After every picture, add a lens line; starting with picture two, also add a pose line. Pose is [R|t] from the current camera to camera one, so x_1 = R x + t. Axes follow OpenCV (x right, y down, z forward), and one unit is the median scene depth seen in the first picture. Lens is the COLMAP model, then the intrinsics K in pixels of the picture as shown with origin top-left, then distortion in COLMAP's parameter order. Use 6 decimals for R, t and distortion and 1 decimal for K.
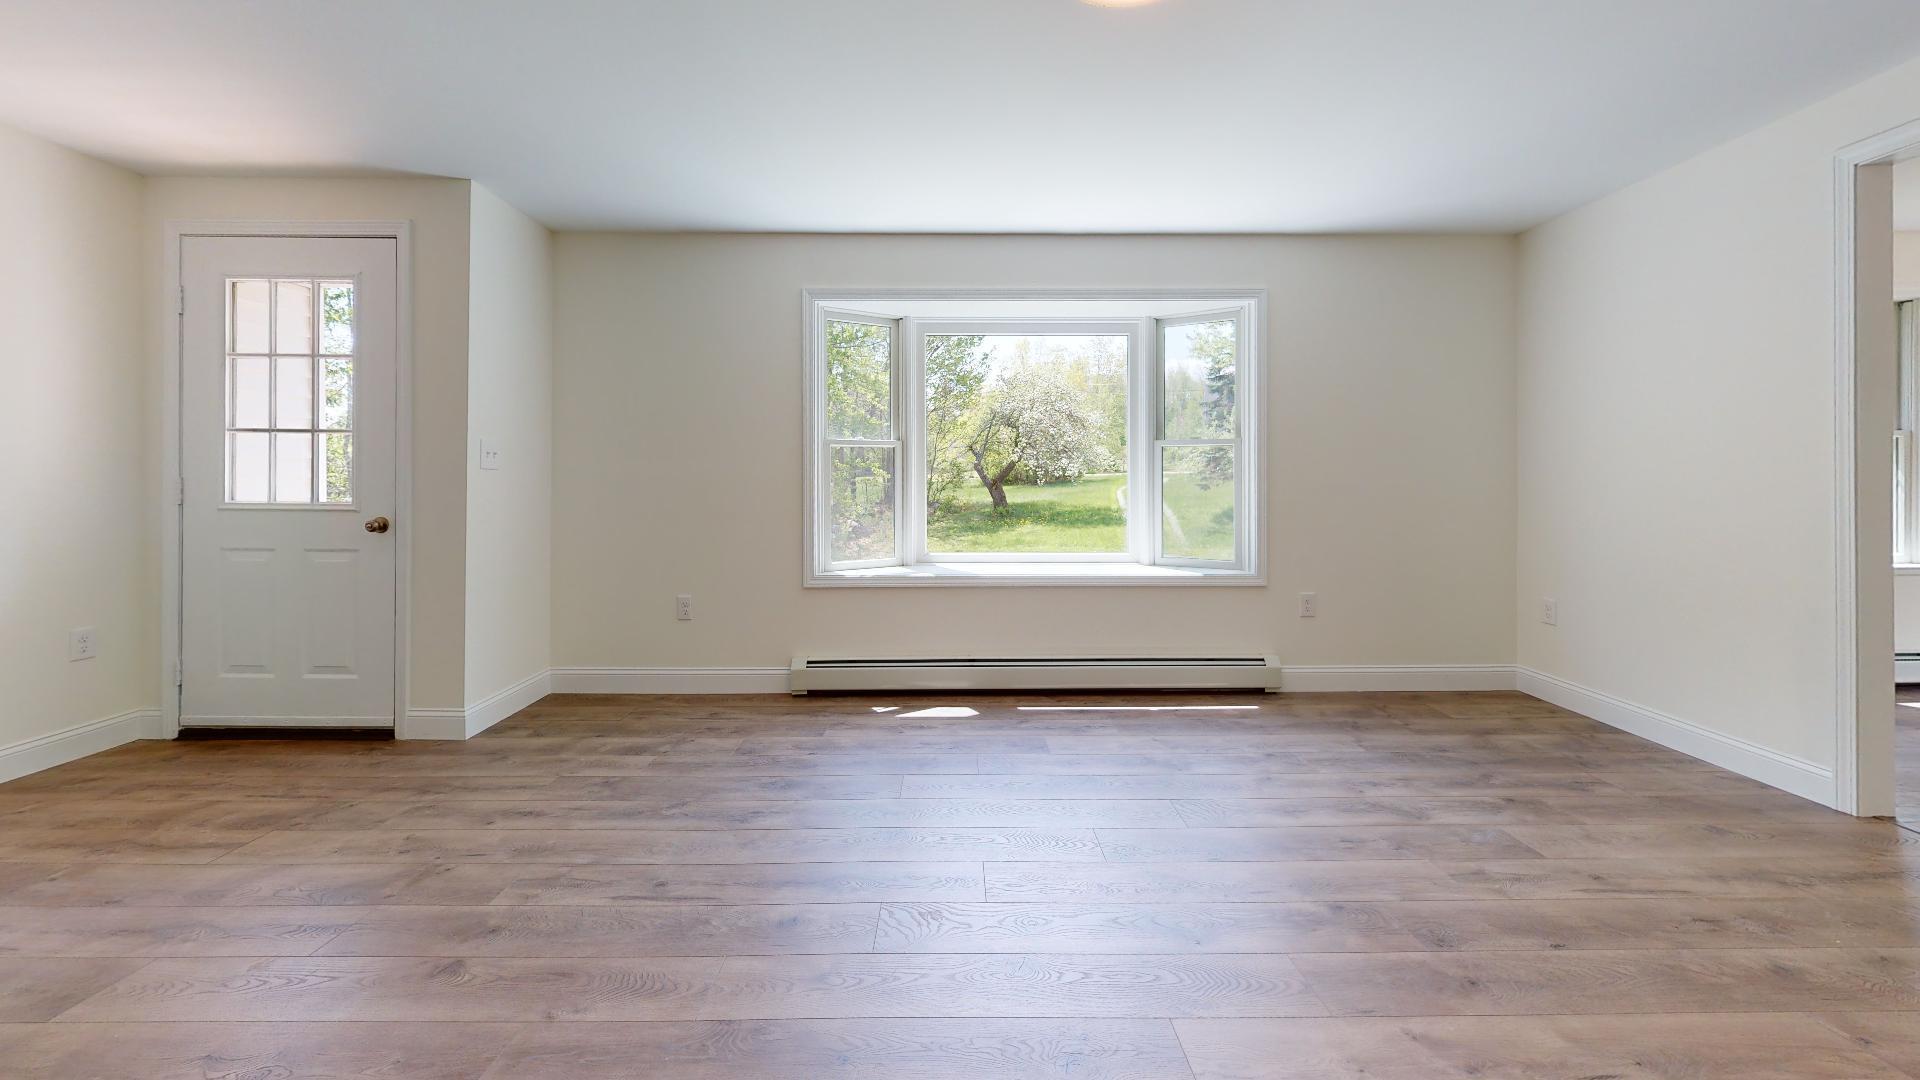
lens RADIAL K [[688.1, 0, 953.6], [0, 688.1, 542.7], [0, 0, 1]] dist [-0.000281, -0.000021]
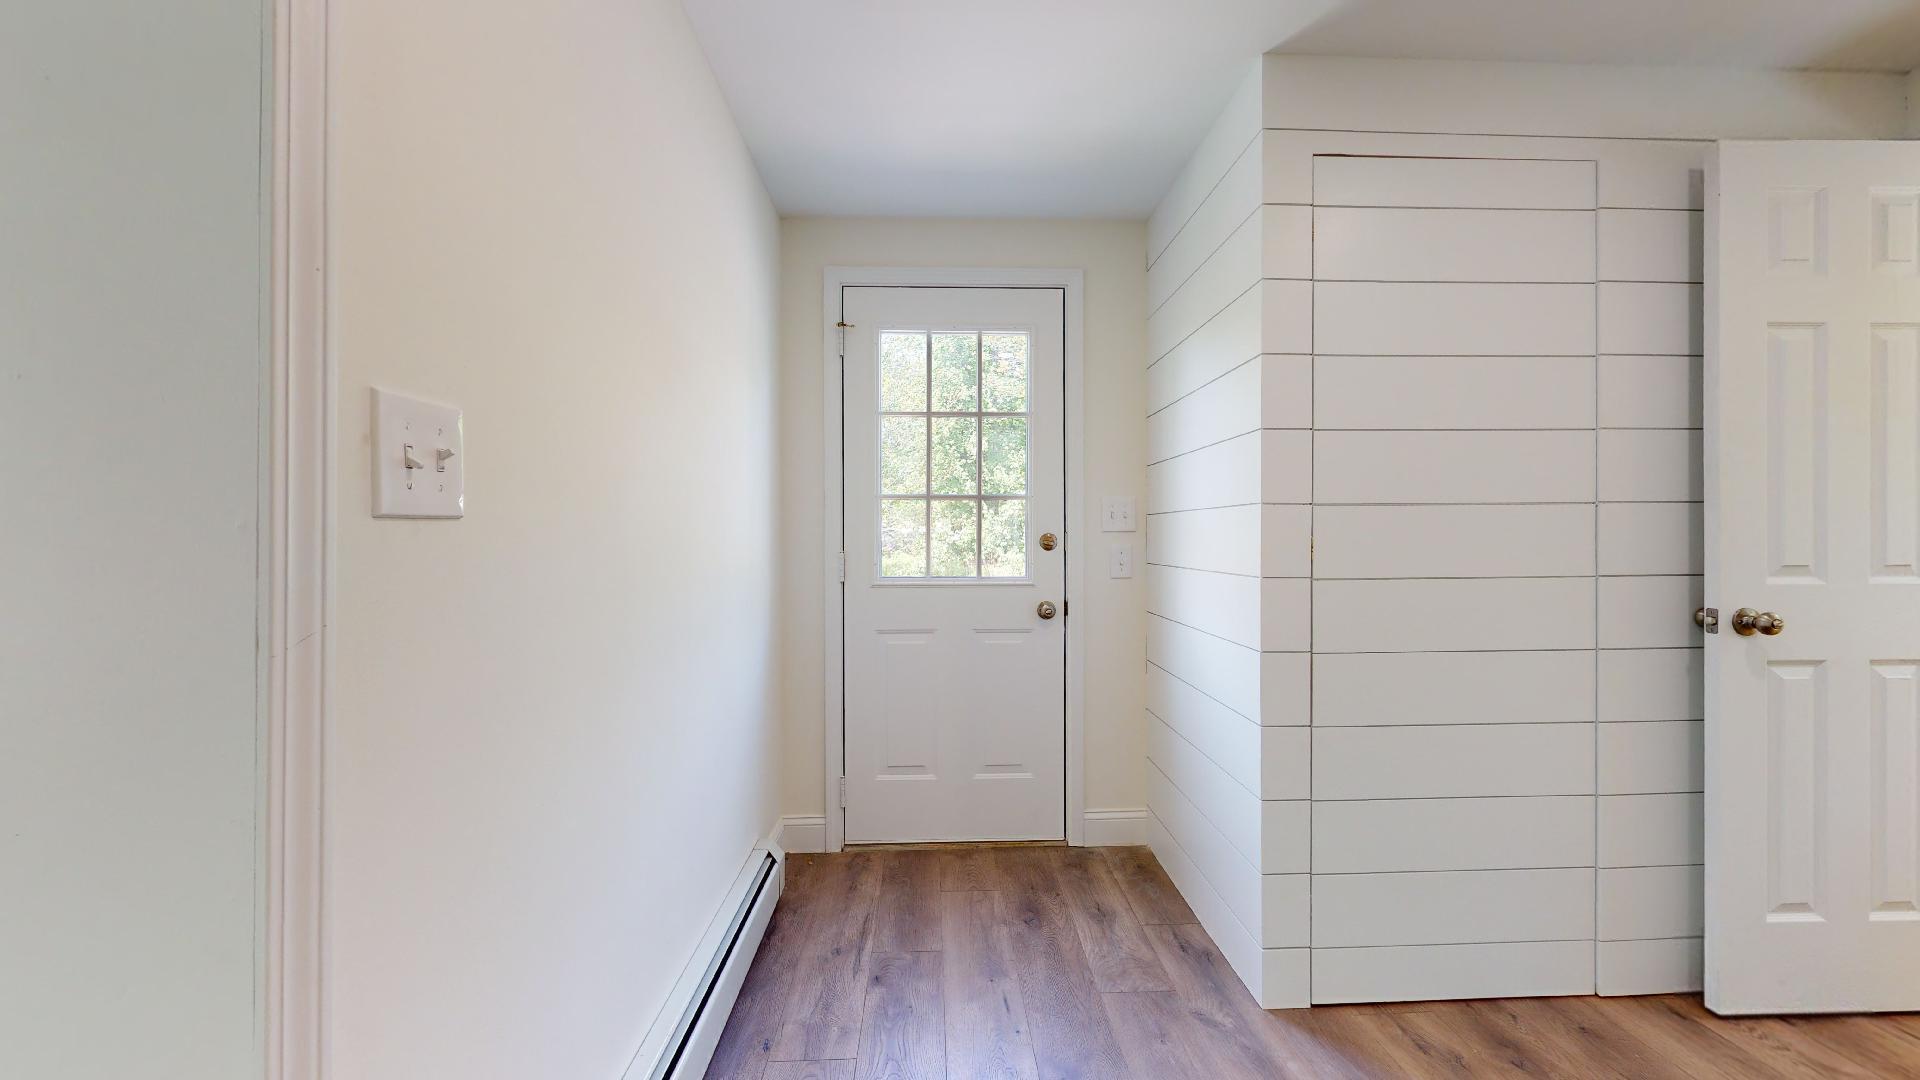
lens RADIAL K [[798.6, 0, 956.1], [0, 798.6, 573.6], [0, 0, 1]] dist [-0.000326, -0.000015]
pose [[0.999592, -0.011514, 0.026124, -0.985962], [0.012845, 0.998596, -0.051388, -0.010775], [-0.025496, 0.051703, 0.998337, -0.029384]]
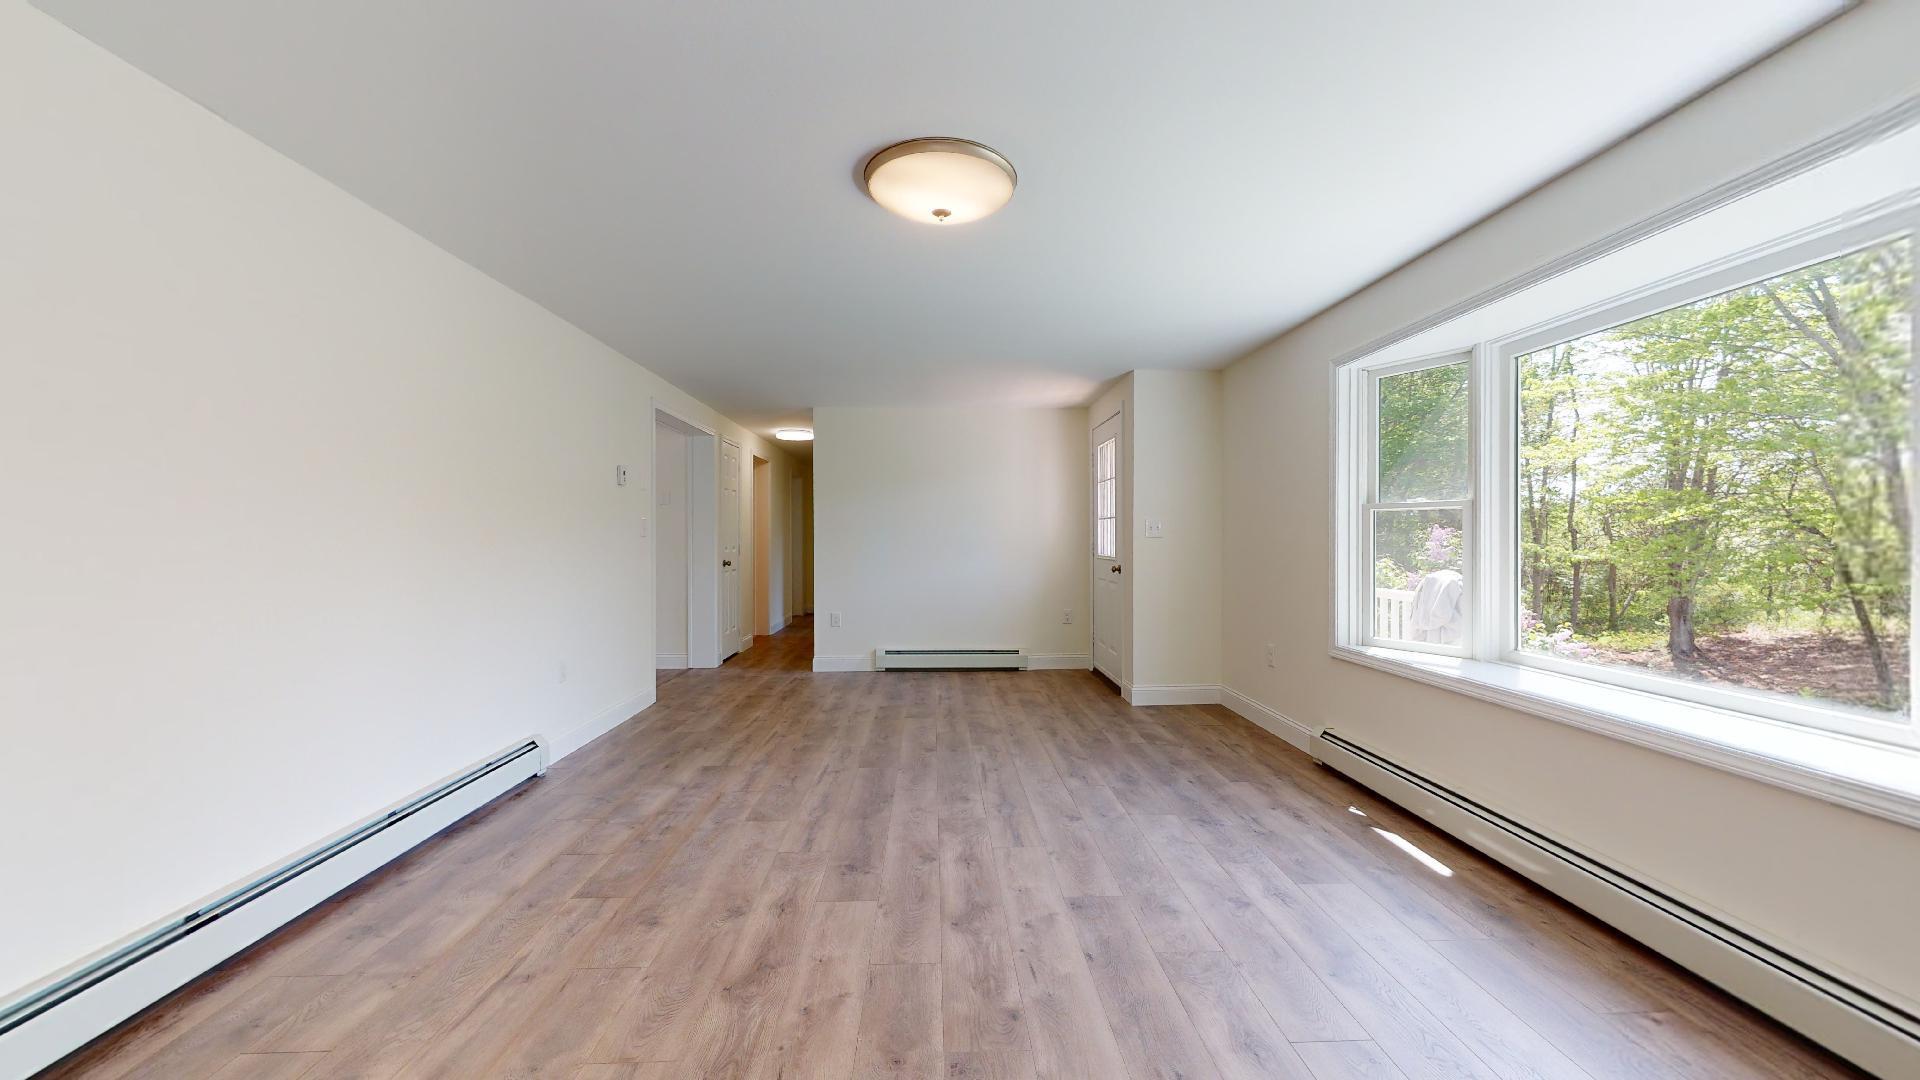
lens RADIAL K [[688.1, 0, 953.6], [0, 688.1, 542.7], [0, 0, 1]] dist [-0.000281, -0.000021]
pose [[0.029503, 0.004962, -0.999552, 0.876636], [-0.089878, 0.995950, 0.002291, -0.059416], [0.995516, 0.089770, 0.029829, 0.493707]]
